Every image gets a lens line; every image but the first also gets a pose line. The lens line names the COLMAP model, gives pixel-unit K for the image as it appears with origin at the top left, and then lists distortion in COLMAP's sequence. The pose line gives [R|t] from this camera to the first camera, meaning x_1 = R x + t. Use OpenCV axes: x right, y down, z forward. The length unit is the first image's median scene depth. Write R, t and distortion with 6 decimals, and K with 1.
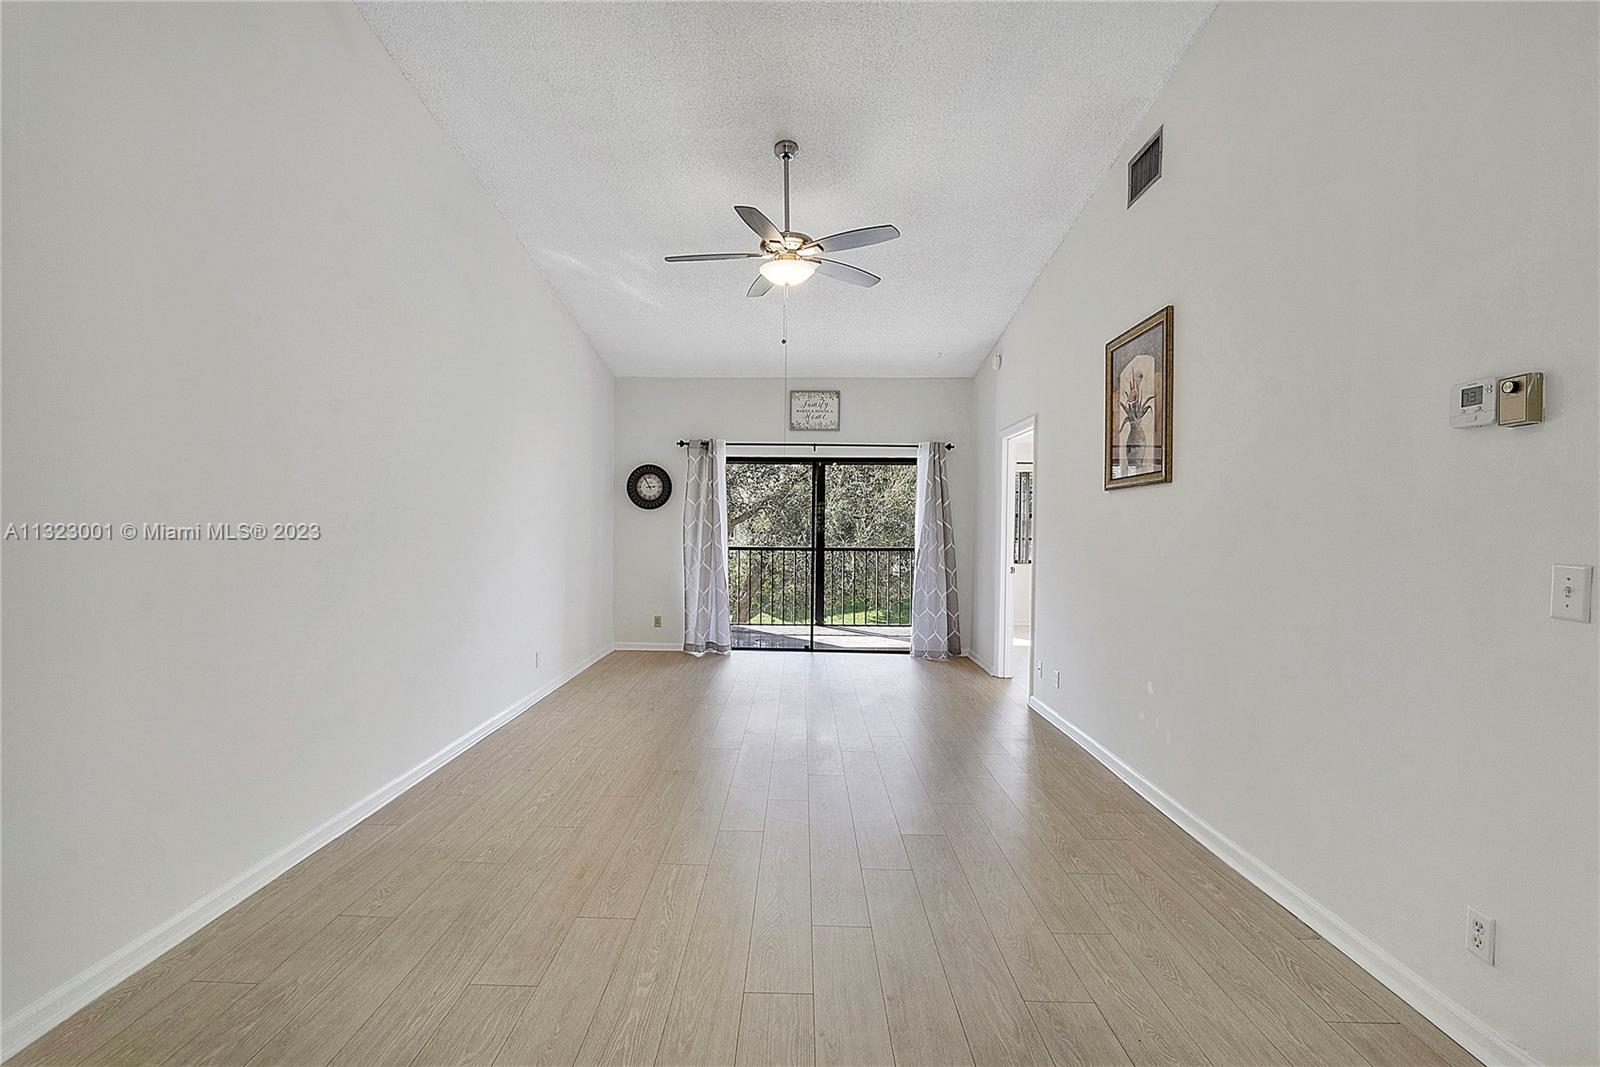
lens RADIAL K [[705.7, 0, 792.4], [0, 705.7, 536.3], [0, 0, 1]] dist [-0.001736, -0.000121]
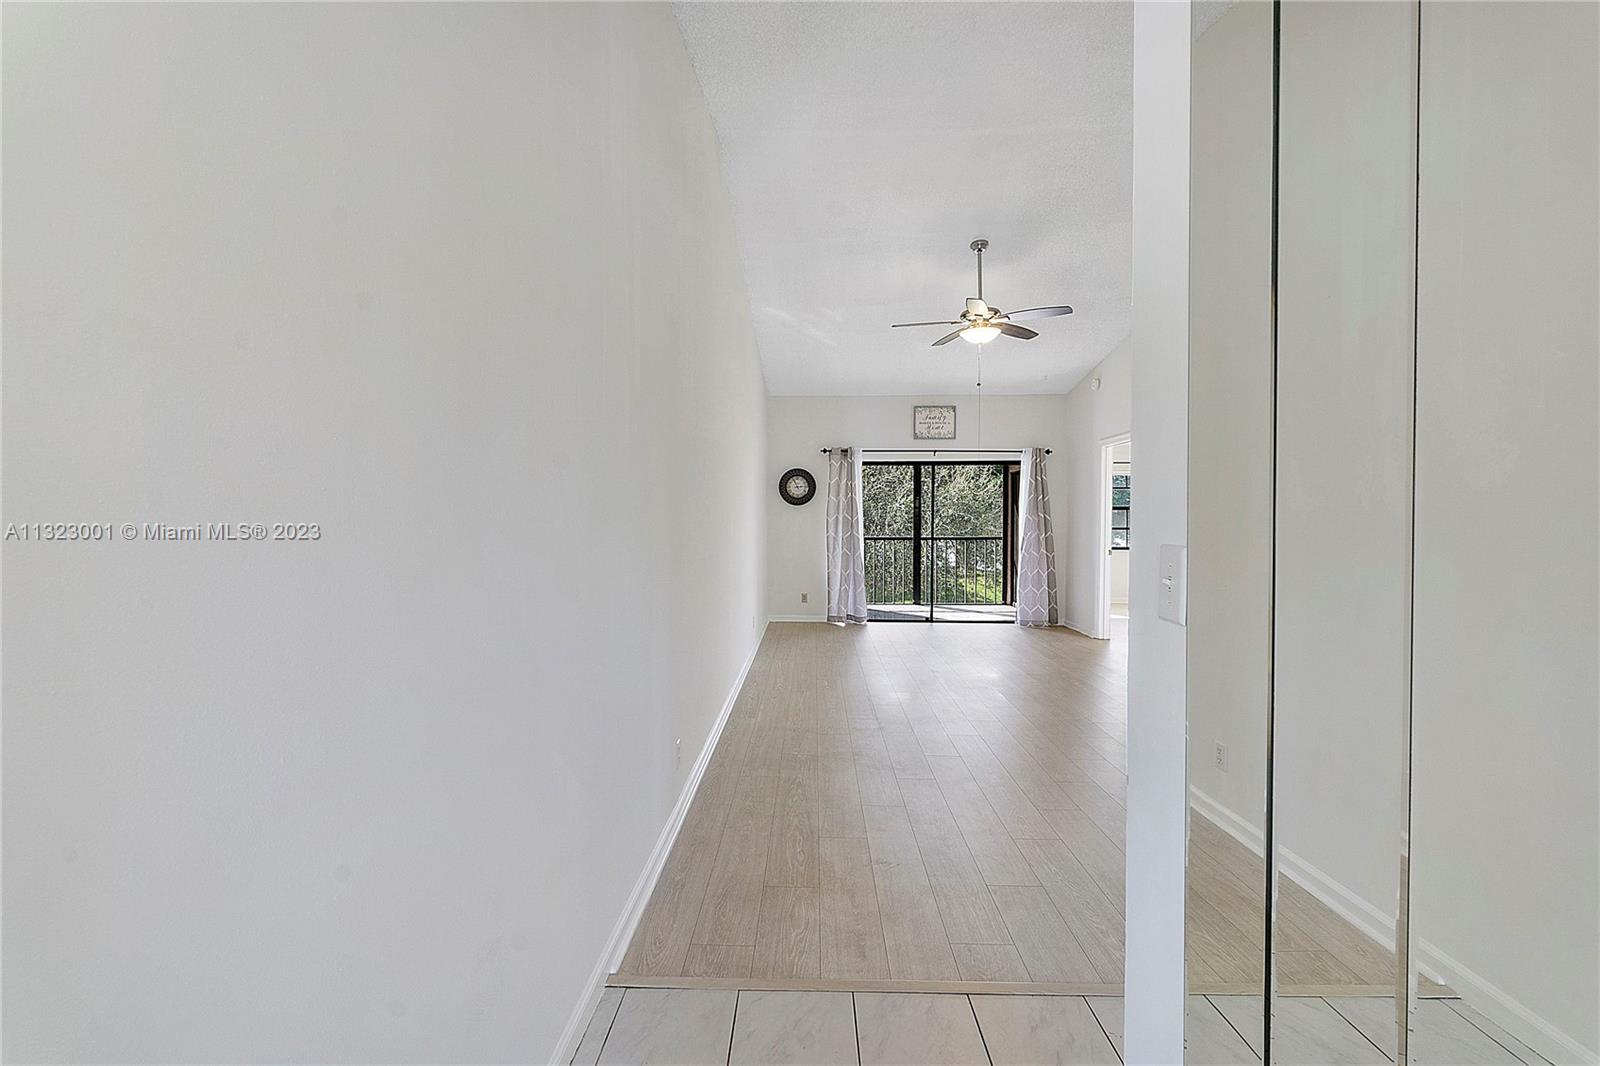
lens RADIAL K [[705.7, 0, 792.4], [0, 705.7, 535.8], [0, 0, 1]] dist [-0.001736, -0.000121]
pose [[0.999790, -0.006388, -0.019493, -0.190617], [0.006556, 0.999942, 0.008580, 0.003667], [0.019437, -0.008706, 0.999773, -0.214465]]
